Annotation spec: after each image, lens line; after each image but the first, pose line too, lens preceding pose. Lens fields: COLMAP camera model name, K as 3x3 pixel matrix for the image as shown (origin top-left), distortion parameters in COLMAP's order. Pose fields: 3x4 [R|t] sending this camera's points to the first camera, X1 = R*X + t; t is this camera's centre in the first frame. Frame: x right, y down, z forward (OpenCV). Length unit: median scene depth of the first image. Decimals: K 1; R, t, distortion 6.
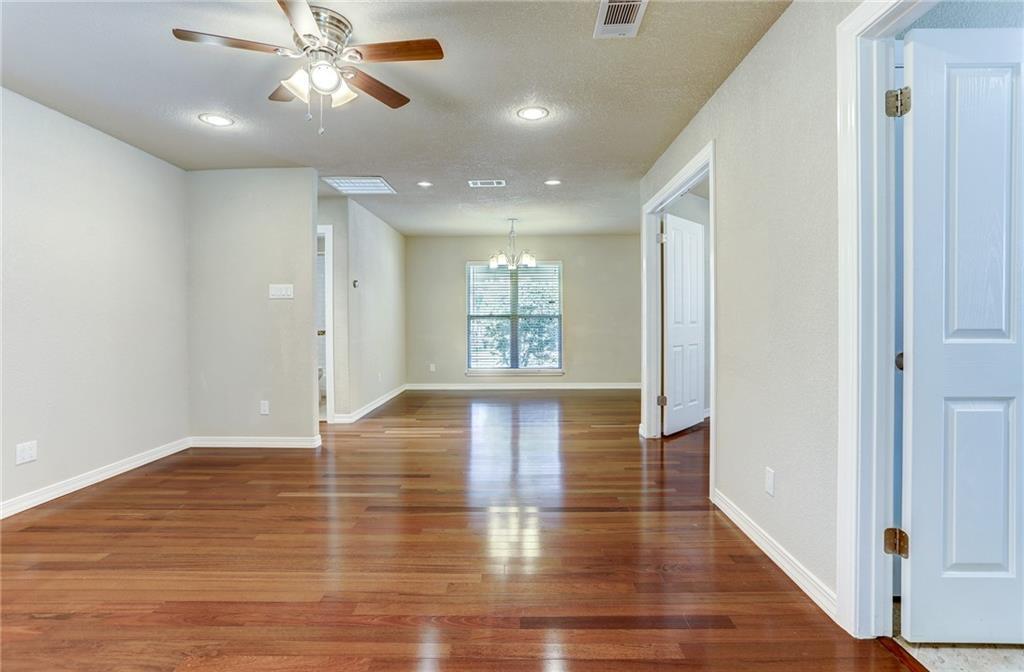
lens RADIAL K [[503.2, 0, 511.0], [0, 503.2, 336.0], [0, 0, 1]] dist [-0.020333, 0.003033]
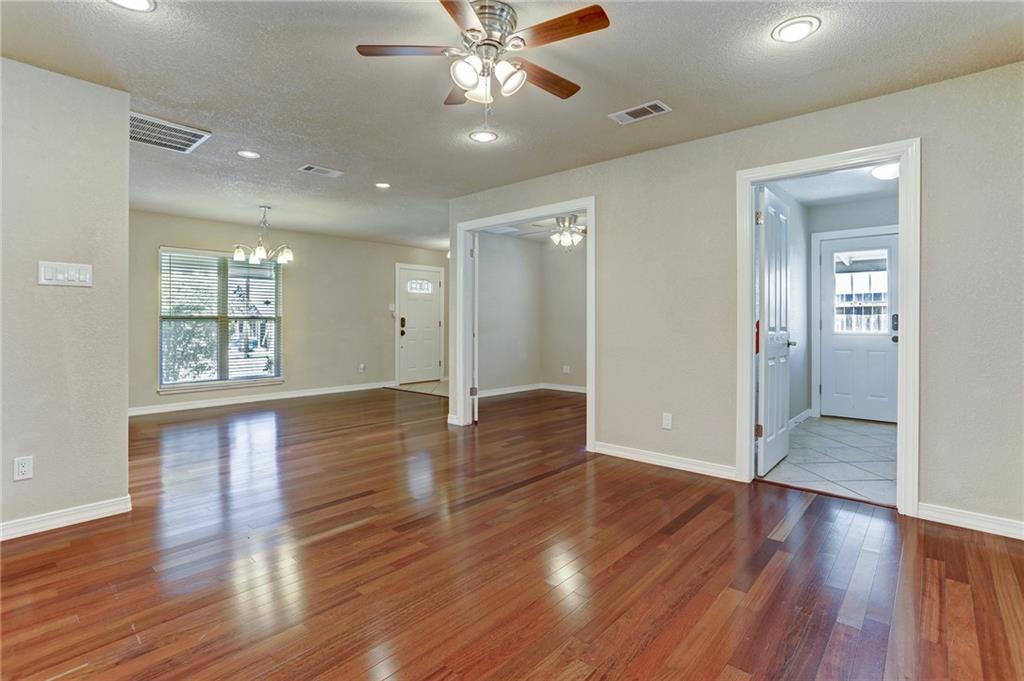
lens RADIAL K [[503.2, 0, 509.3], [0, 503.2, 339.4], [0, 0, 1]] dist [-0.020333, 0.003033]
pose [[0.634156, -0.018091, 0.772993, -0.532637], [0.019710, 0.999780, 0.007229, -0.001056], [-0.772954, 0.010651, 0.634373, 0.168266]]
